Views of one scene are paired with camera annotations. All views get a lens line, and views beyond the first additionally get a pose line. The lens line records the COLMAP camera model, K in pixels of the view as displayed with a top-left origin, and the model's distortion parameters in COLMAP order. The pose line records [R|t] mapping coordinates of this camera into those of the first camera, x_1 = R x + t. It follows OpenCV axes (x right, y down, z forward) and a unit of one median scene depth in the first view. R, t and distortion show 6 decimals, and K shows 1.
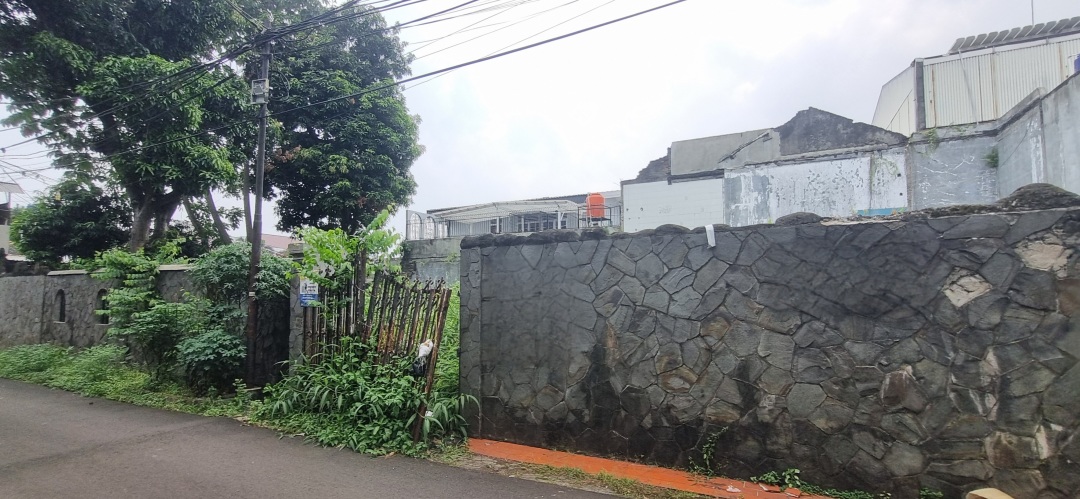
lens RADIAL K [[444.6, 0, 545.0], [0, 444.6, 254.4], [0, 0, 1]] dist [0.004162, -0.000087]
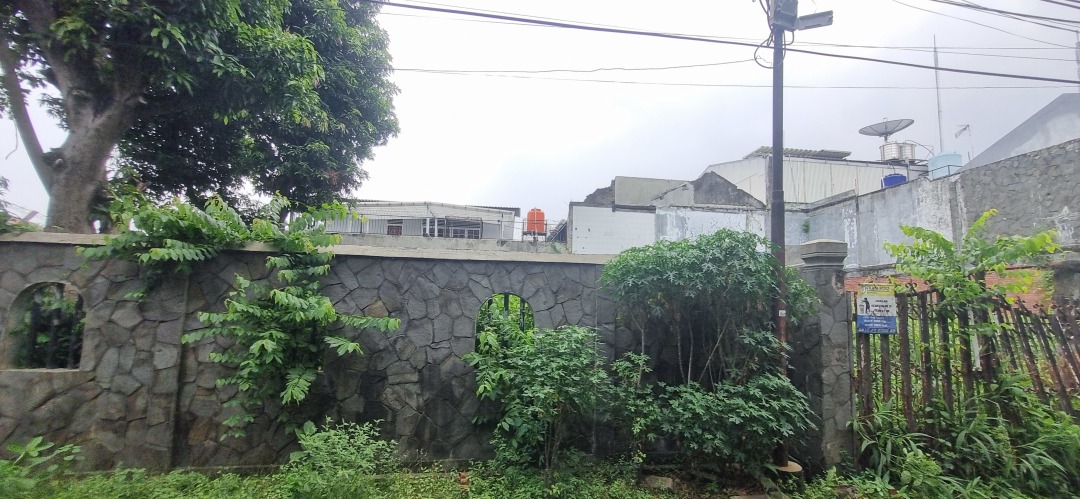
lens RADIAL K [[399.3, 0, 542.0], [0, 399.3, 251.9], [0, 0, 1]] dist [0.000182, 0.000018]
pose [[0.849677, 0.091796, 0.519252, -0.439910], [-0.073229, 0.995730, -0.056202, 0.019274], [-0.522194, 0.009729, 0.852771, 0.233662]]
